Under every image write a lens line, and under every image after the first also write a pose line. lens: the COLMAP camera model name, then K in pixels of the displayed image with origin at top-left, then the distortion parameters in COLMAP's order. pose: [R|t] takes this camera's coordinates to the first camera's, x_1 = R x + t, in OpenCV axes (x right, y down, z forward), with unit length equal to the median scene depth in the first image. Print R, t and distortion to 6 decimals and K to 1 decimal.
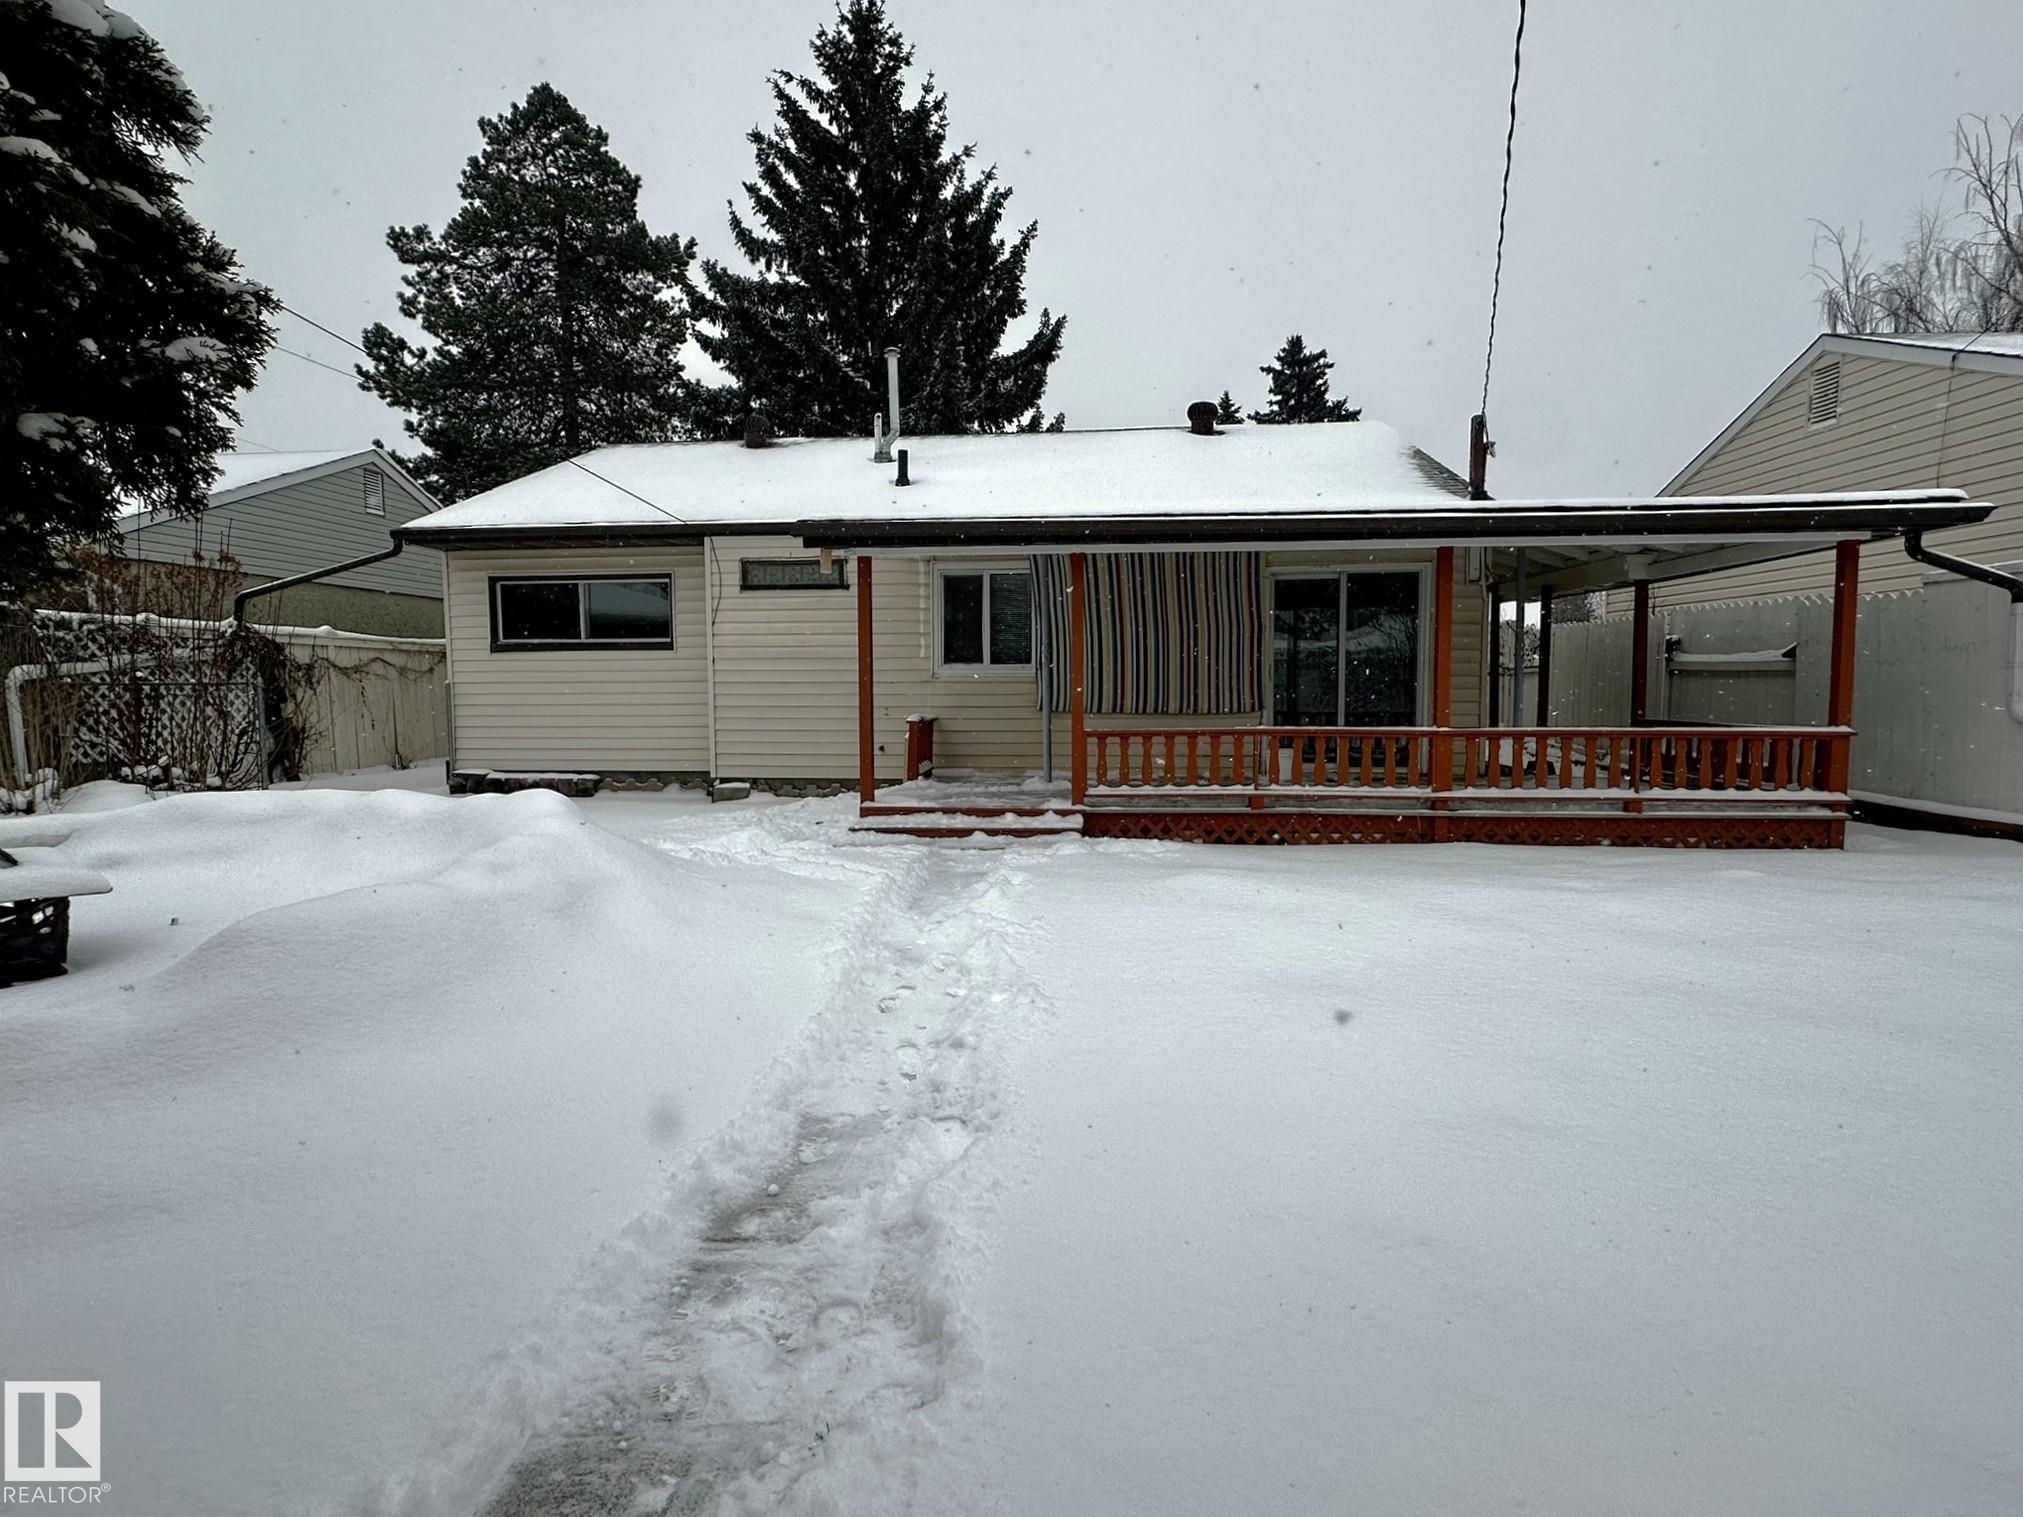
lens RADIAL K [[1011.9, 0, 1007.3], [0, 1011.9, 756.1], [0, 0, 1]] dist [-0.001287, 0.000405]
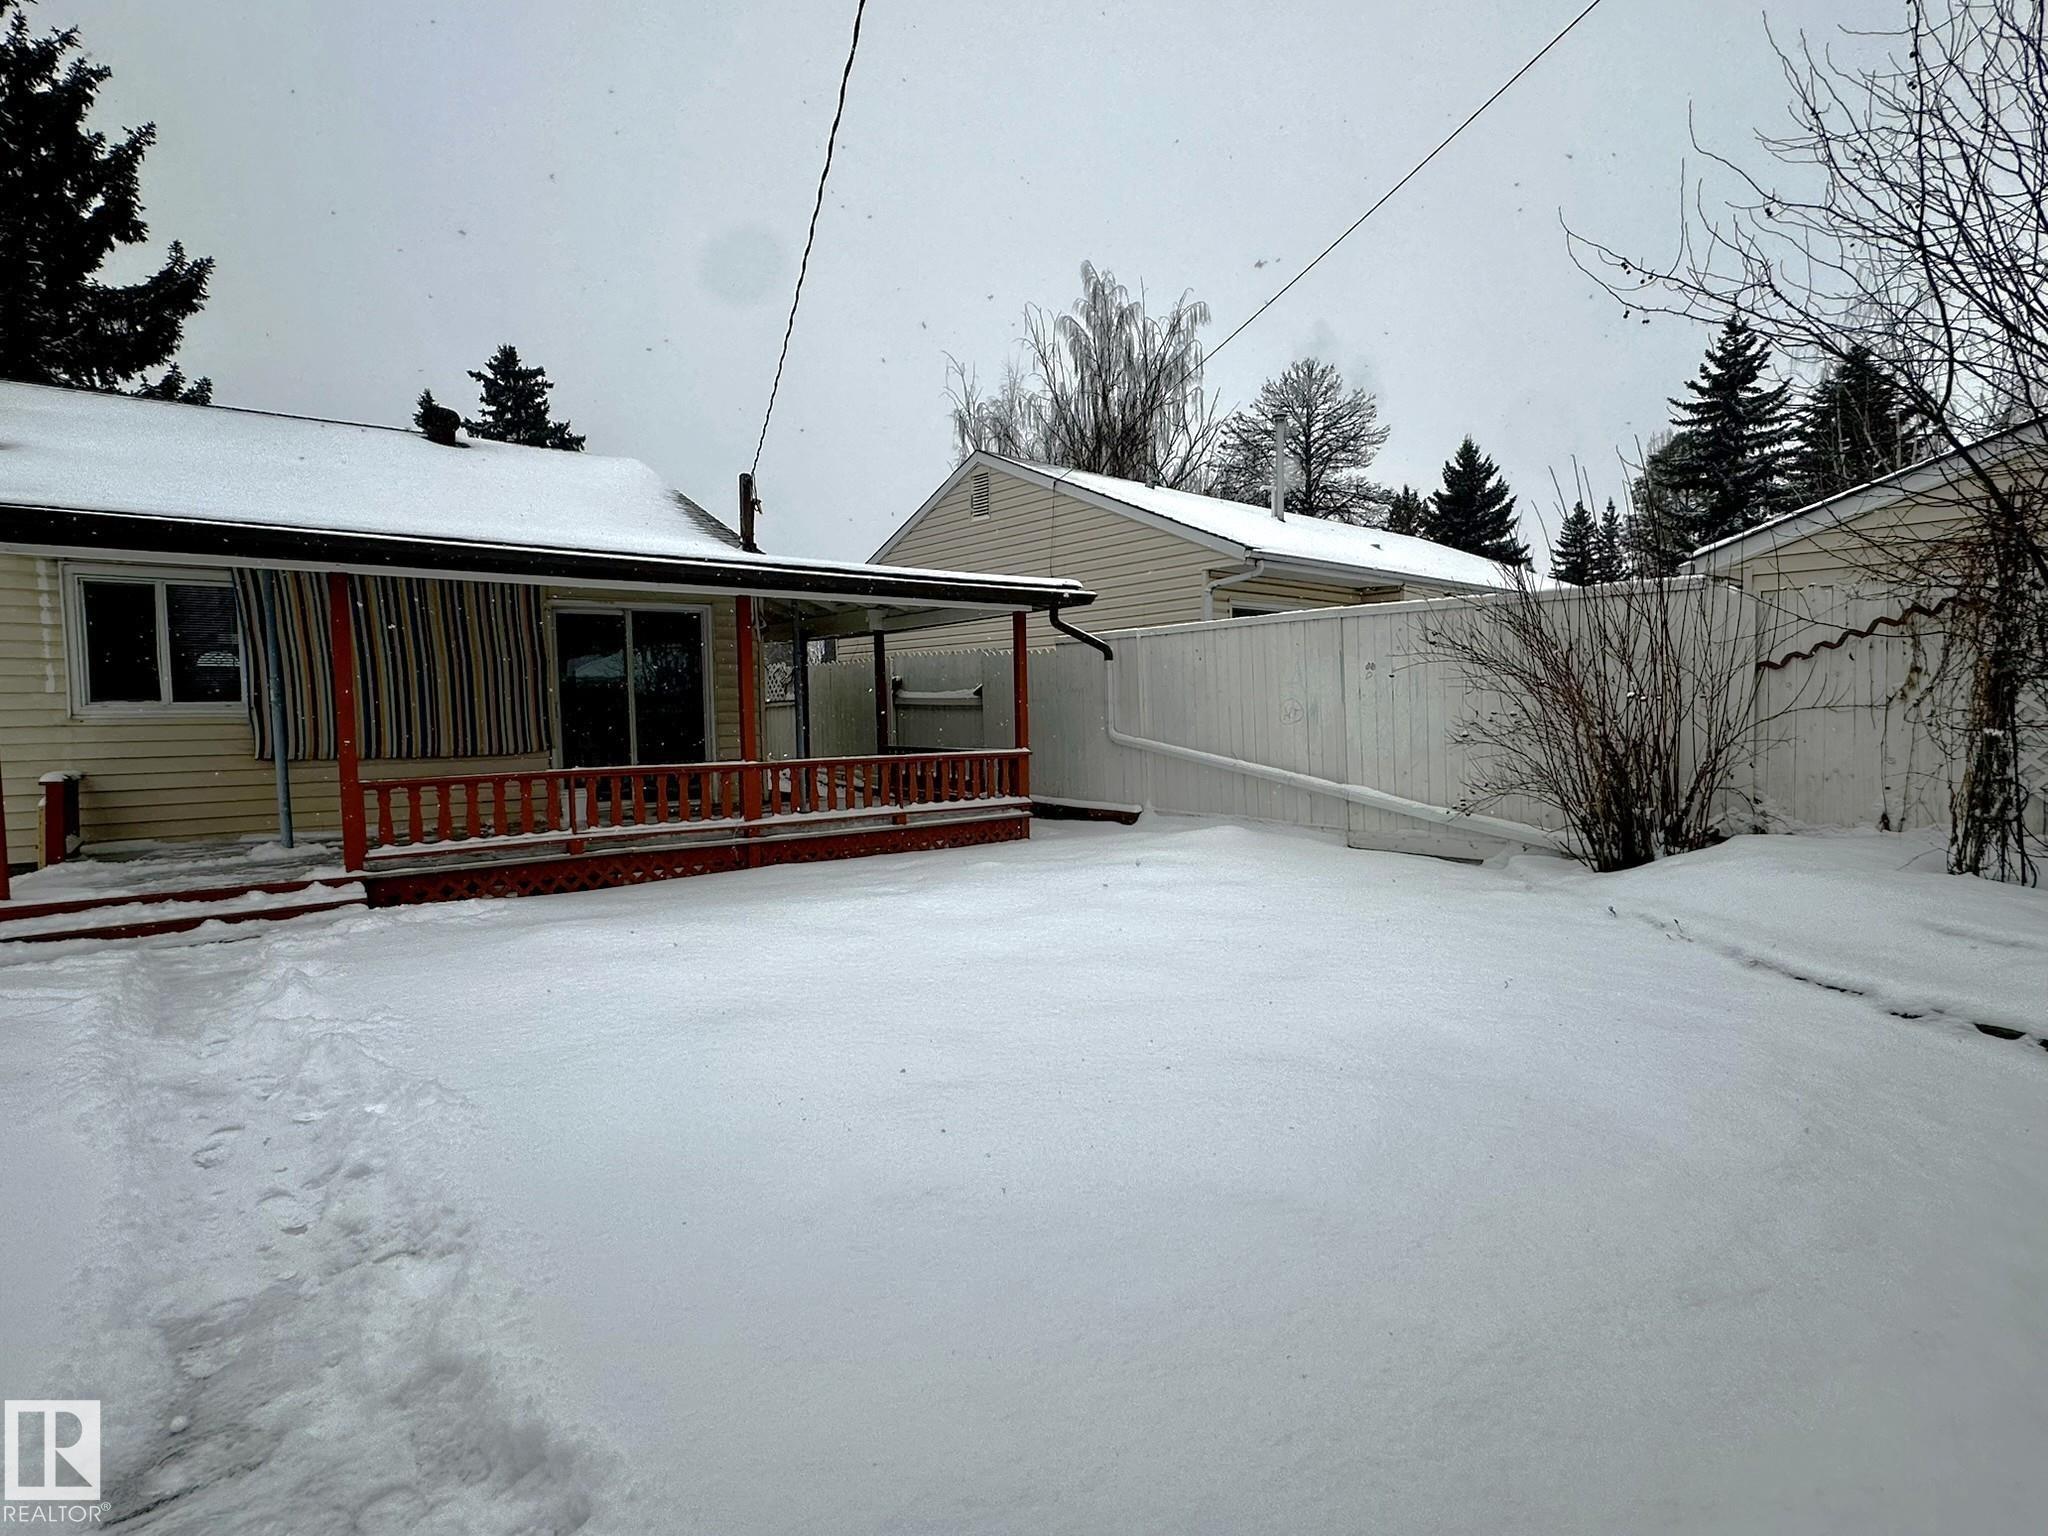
lens RADIAL K [[1012.9, 0, 1021.3], [0, 1012.9, 765.6], [0, 0, 1]] dist [-0.000282, 0.000415]
pose [[0.738522, -0.045186, 0.672713, -0.057075], [0.058643, 0.998275, 0.002674, -0.006263], [-0.671674, 0.037475, 0.739899, -0.000146]]
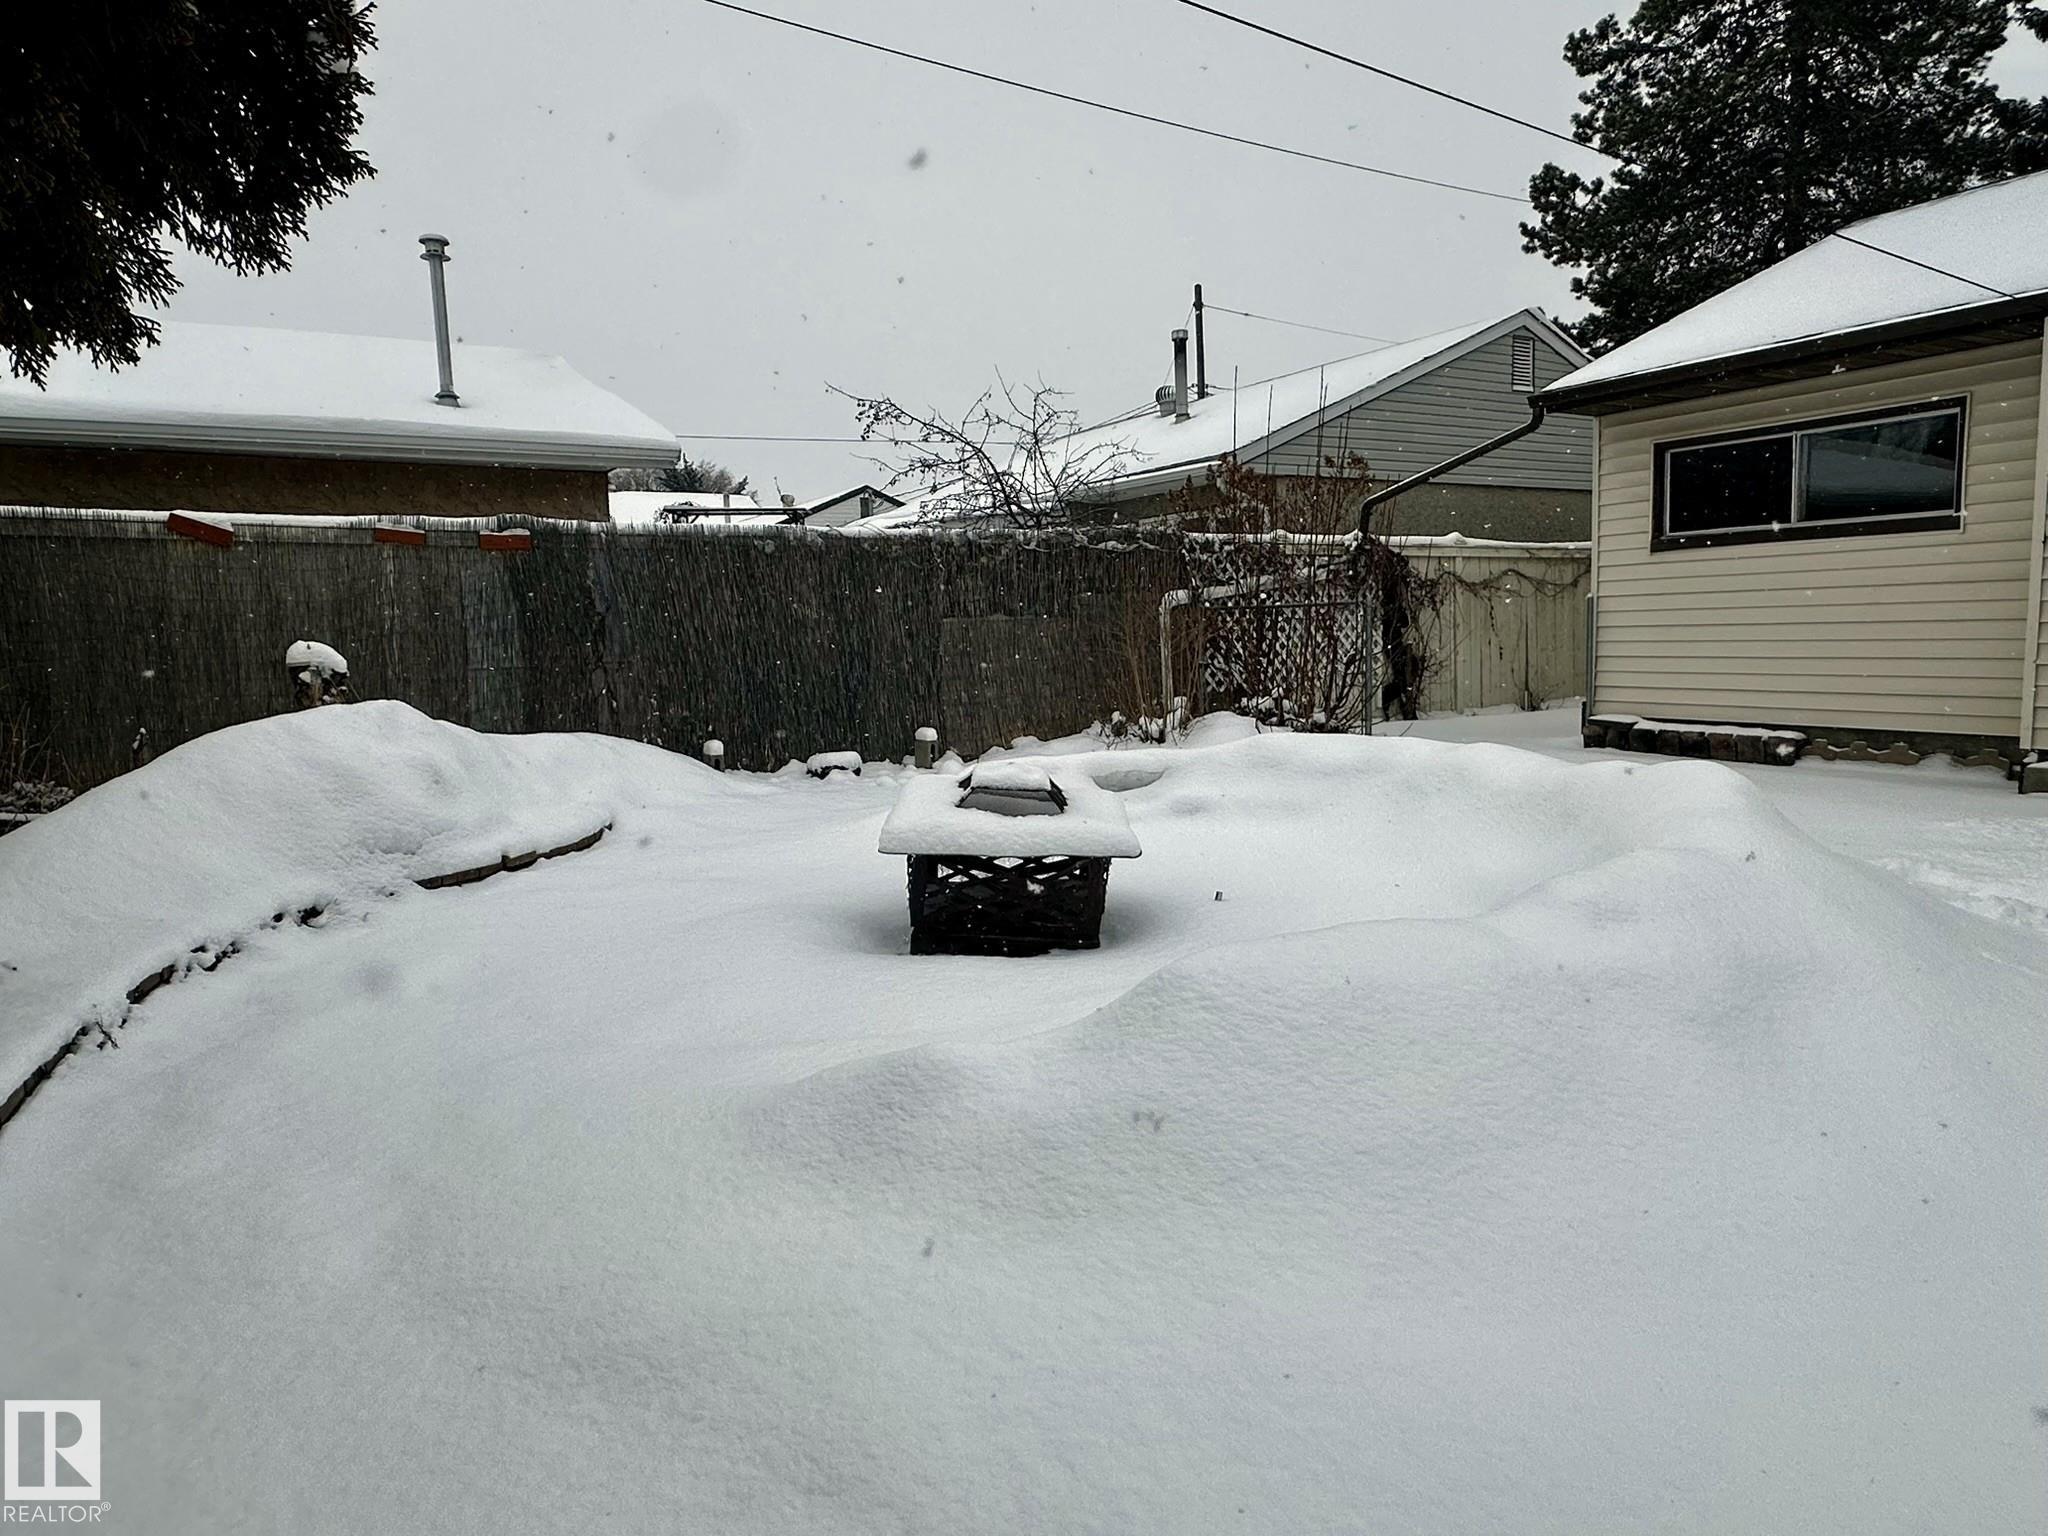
lens RADIAL K [[1236.1, 0, 1024.0], [0, 1236.1, 768.0], [0, 0, 1]] dist [-0.002921, 0.000500]
pose [[0.586714, 0.078678, -0.805963, -0.059180], [-0.030608, 0.996712, 0.075017, -0.002844], [0.809216, -0.019344, 0.587193, 0.134566]]
